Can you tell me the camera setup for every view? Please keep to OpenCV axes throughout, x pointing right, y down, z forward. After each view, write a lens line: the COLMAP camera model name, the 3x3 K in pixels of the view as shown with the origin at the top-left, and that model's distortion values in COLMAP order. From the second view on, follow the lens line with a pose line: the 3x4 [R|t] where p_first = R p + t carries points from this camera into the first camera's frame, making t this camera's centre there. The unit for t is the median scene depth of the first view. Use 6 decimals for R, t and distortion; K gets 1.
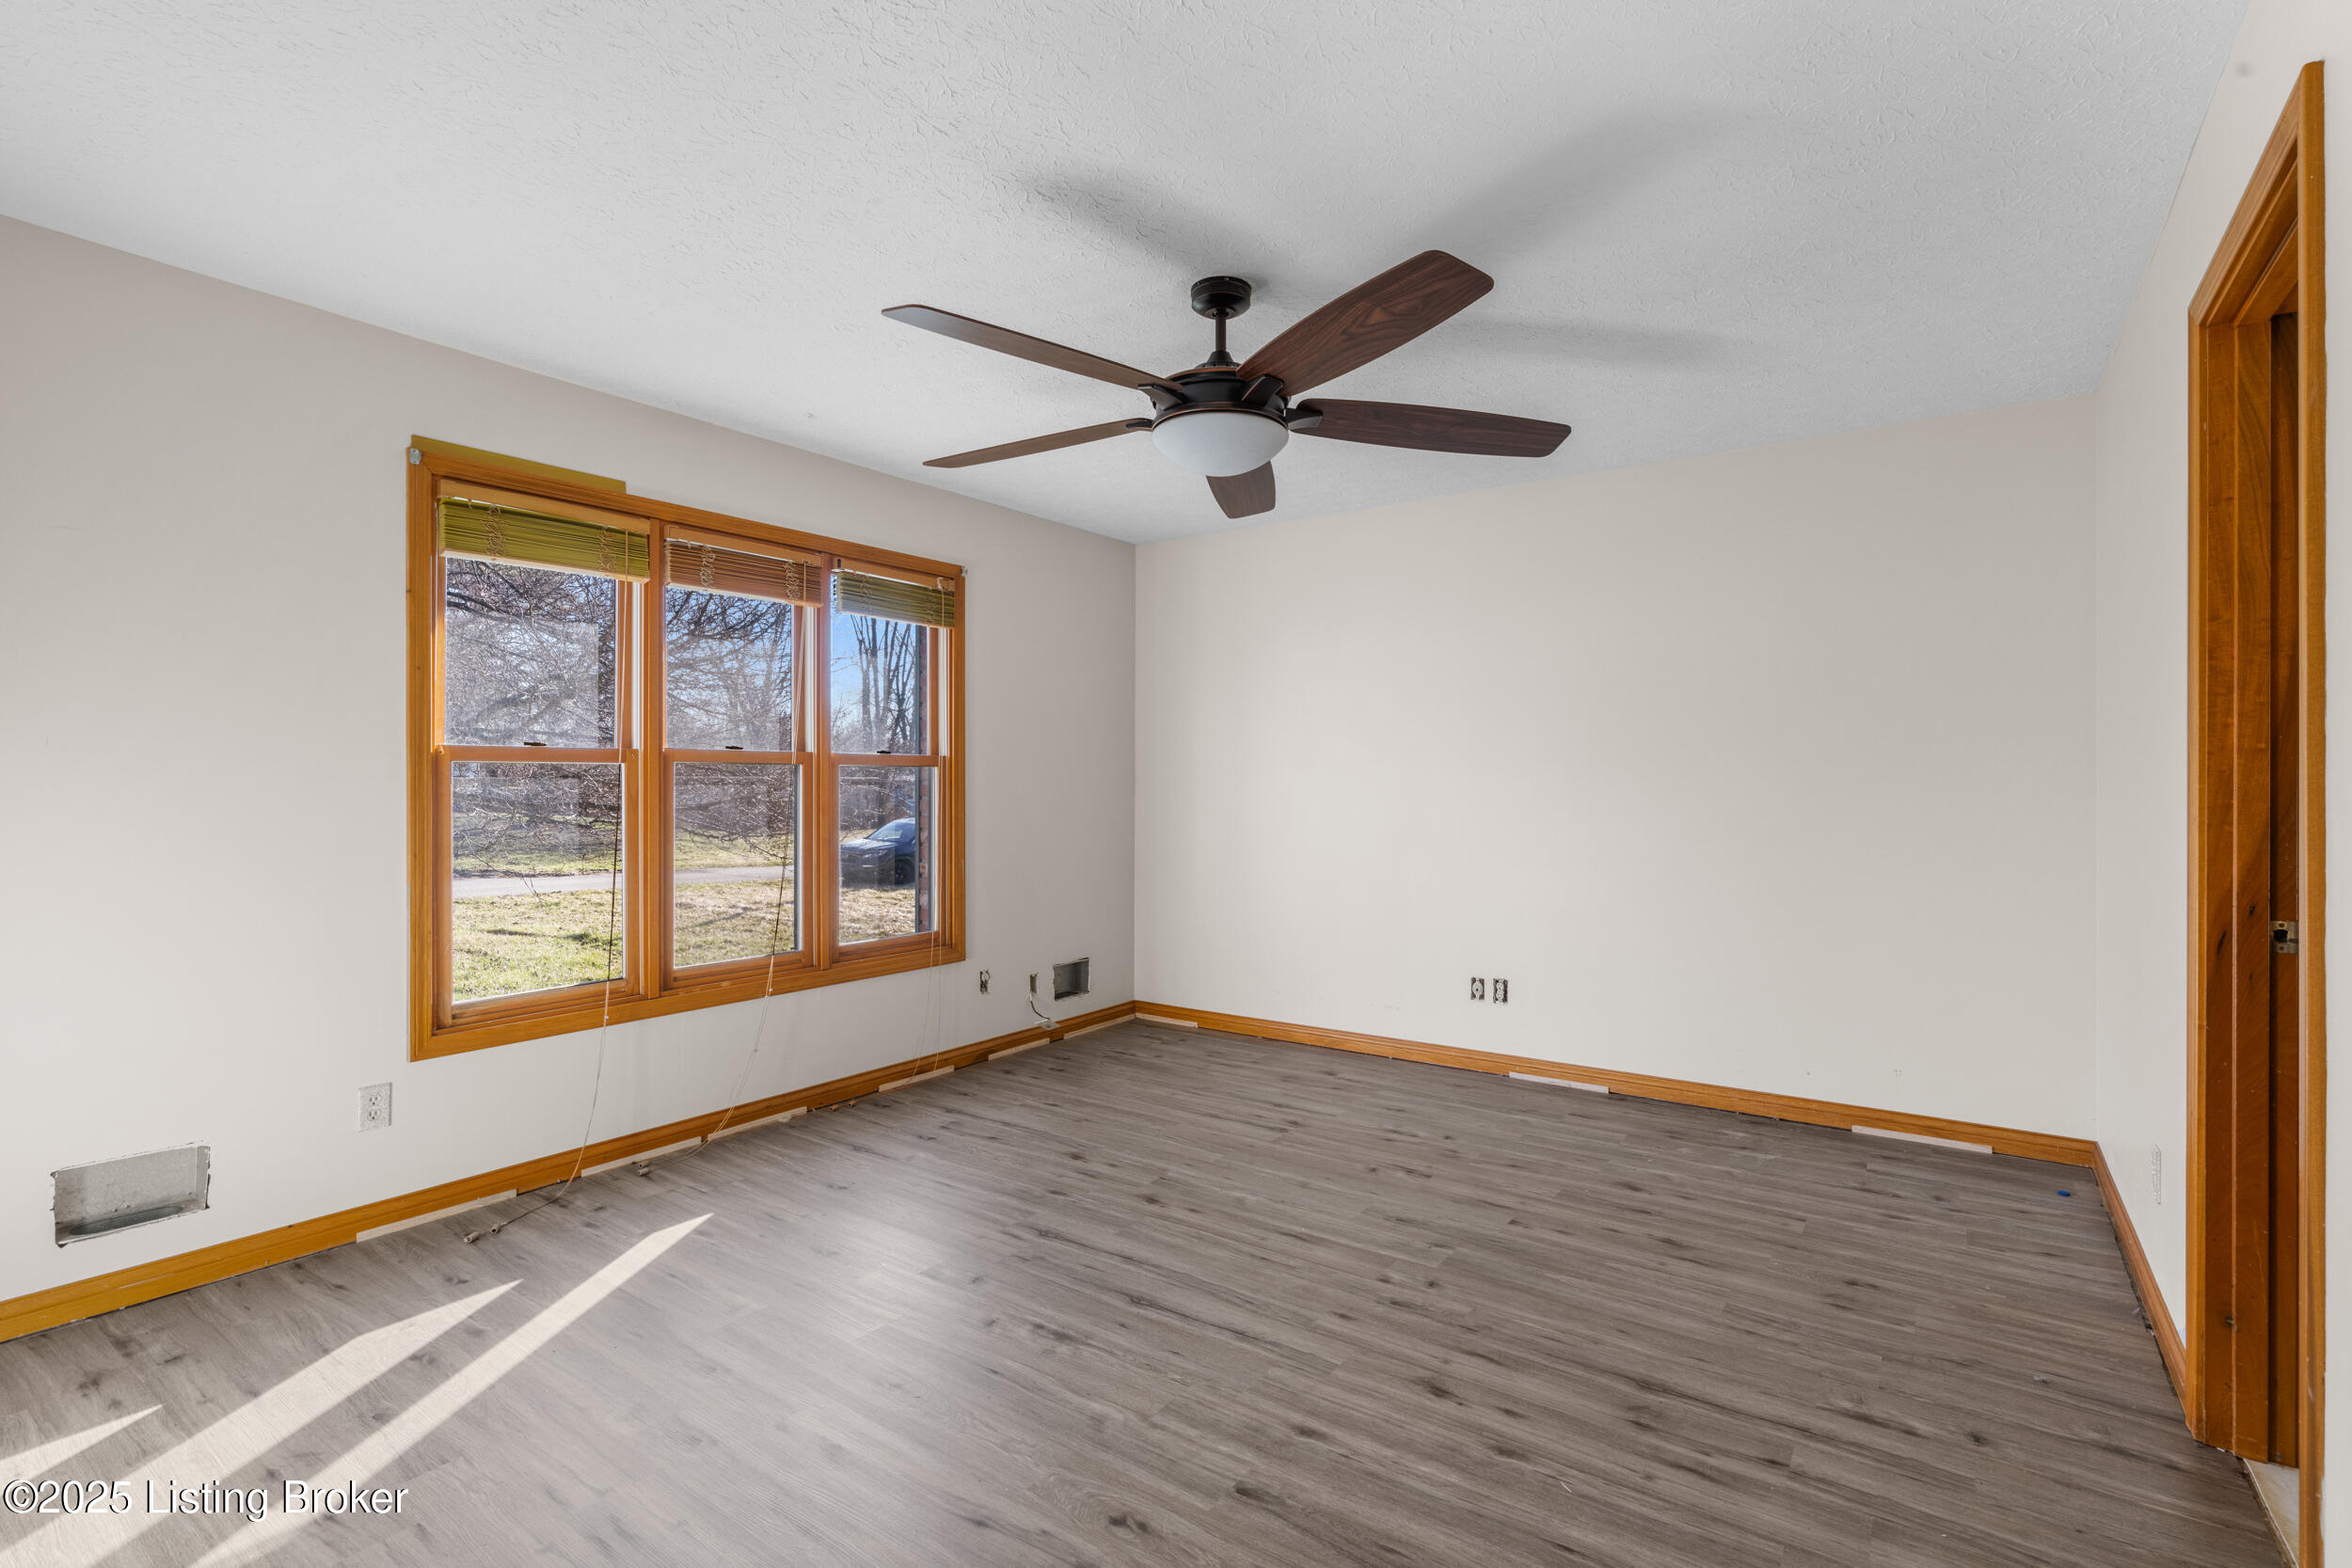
lens RADIAL K [[1073.5, 0, 1174.9], [0, 1073.5, 781.7], [0, 0, 1]] dist [-0.003124, 0.002037]
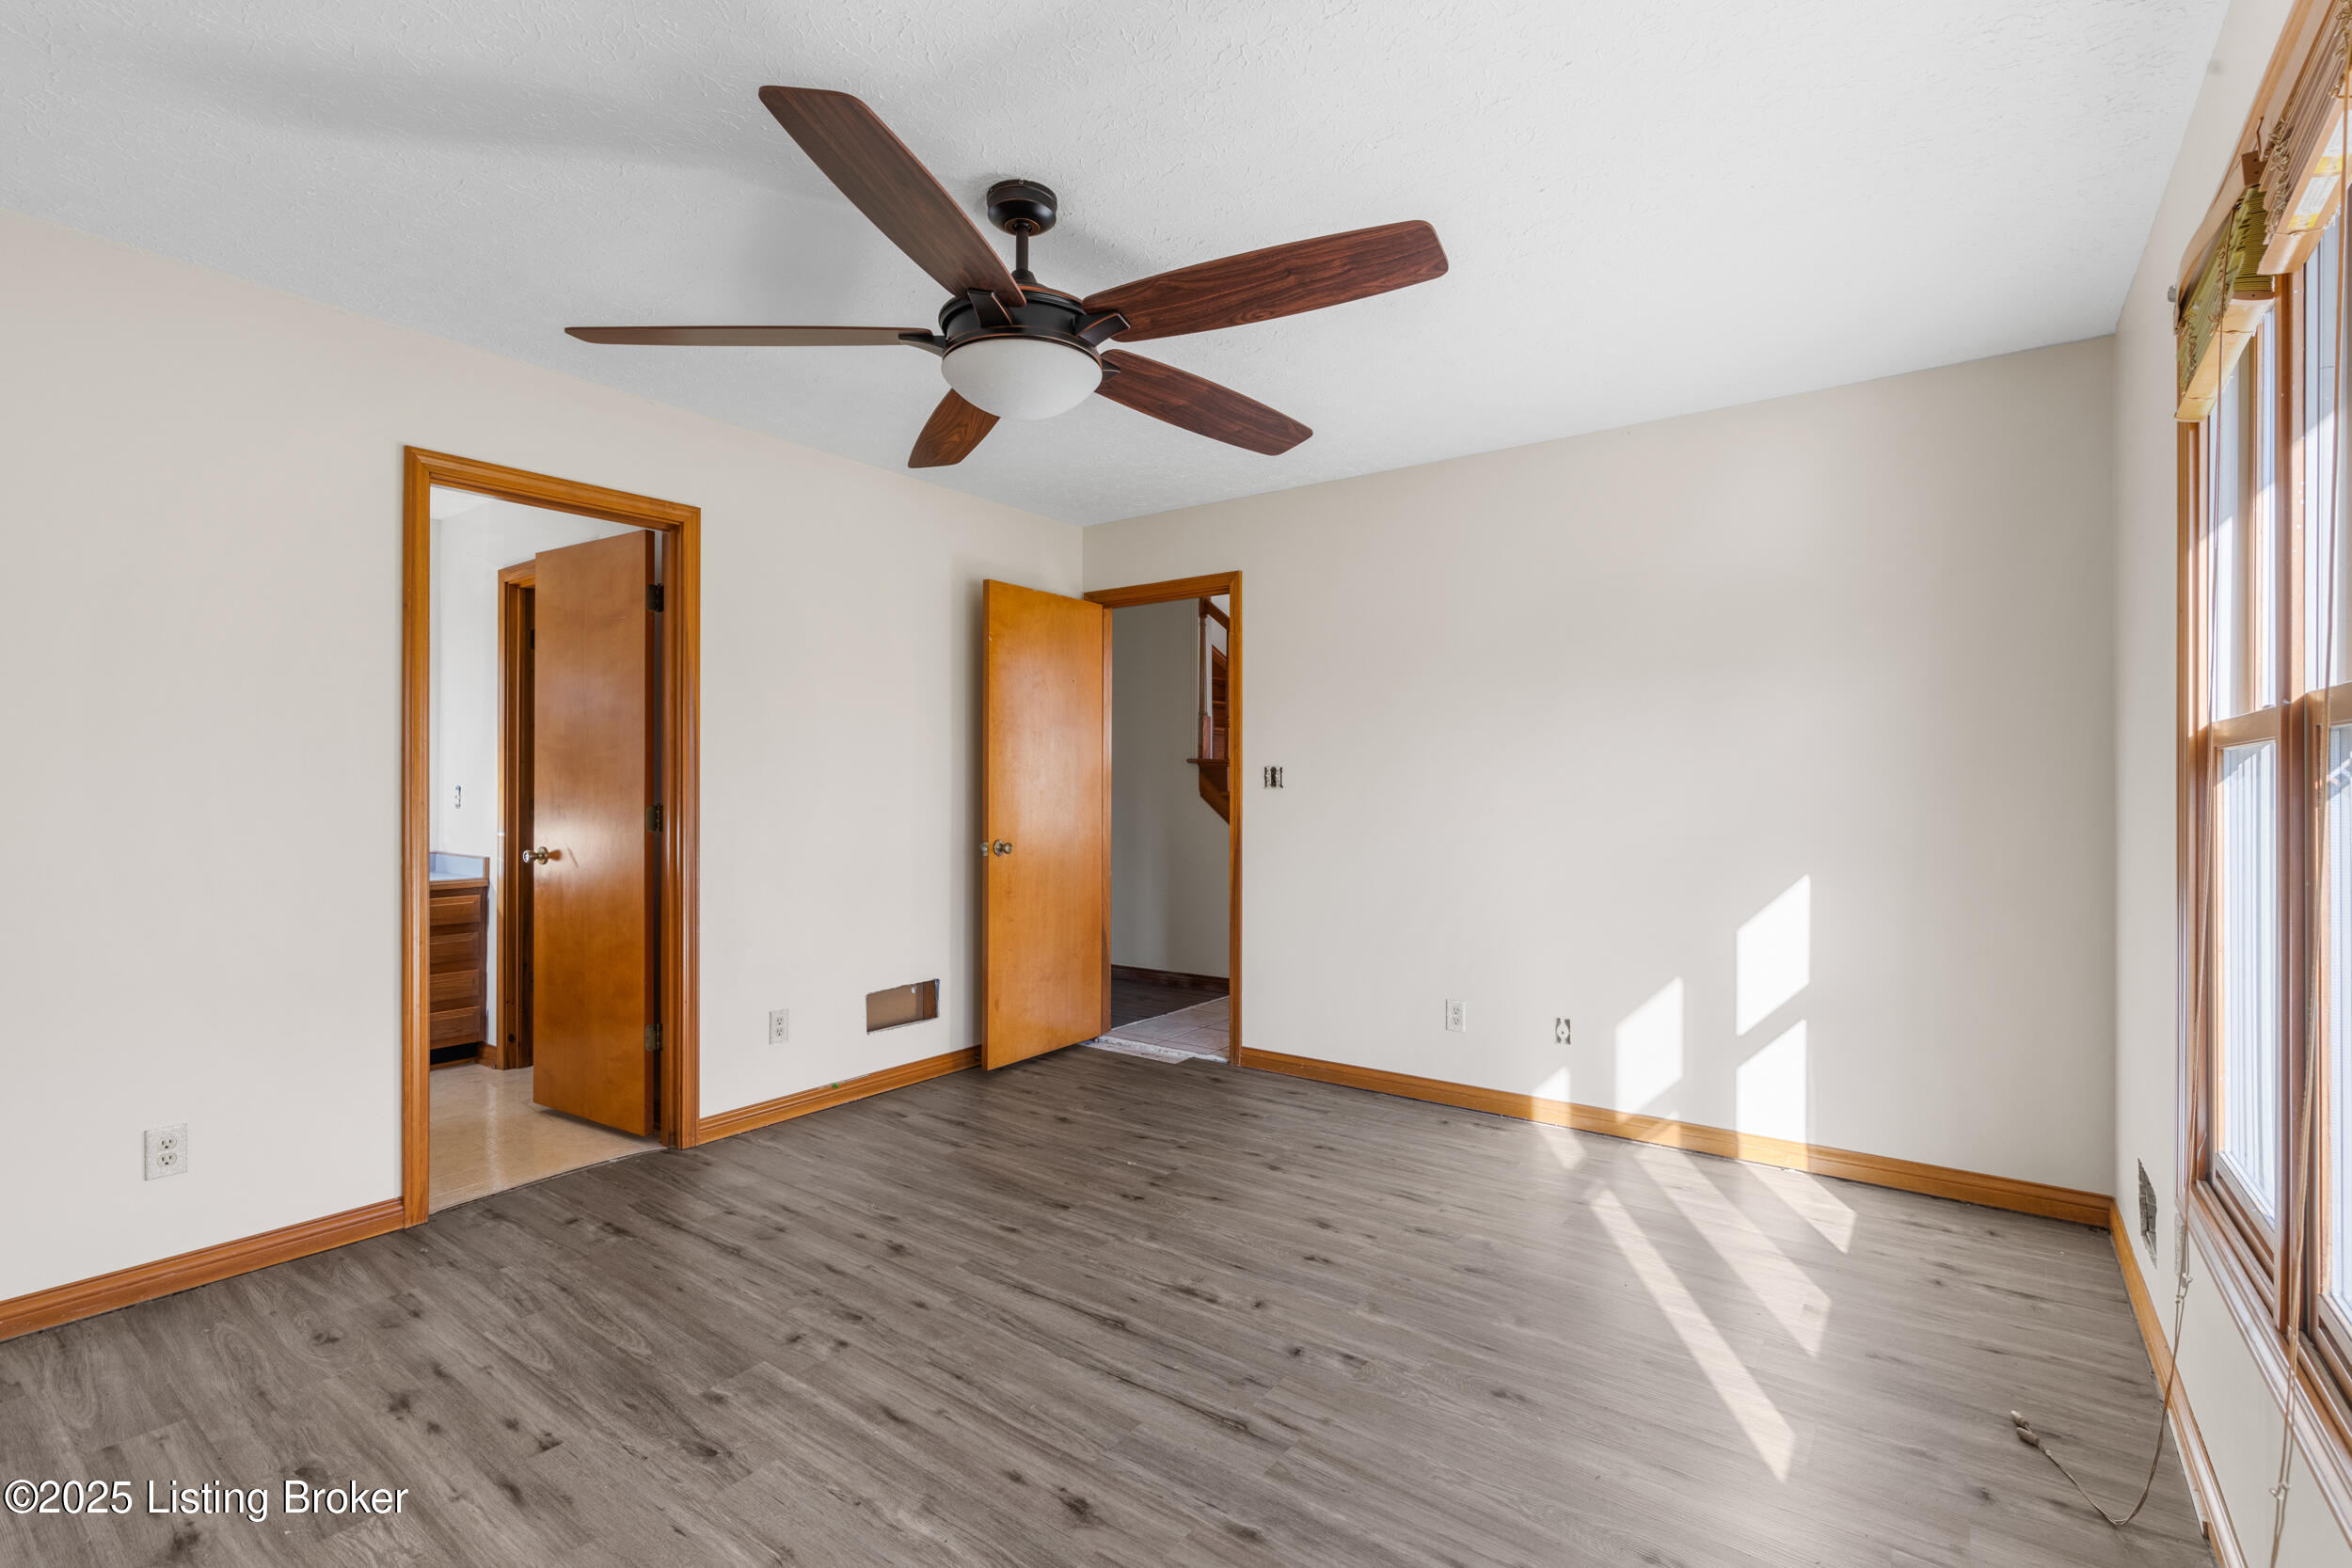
lens RADIAL K [[1073.5, 0, 1177.7], [0, 1073.5, 786.7], [0, 0, 1]] dist [-0.003124, 0.002037]
pose [[-0.999781, -0.003149, 0.020685, -0.110799], [-0.003101, 0.999992, 0.002349, -0.006759], [-0.020693, 0.002285, -0.999783, 2.023440]]
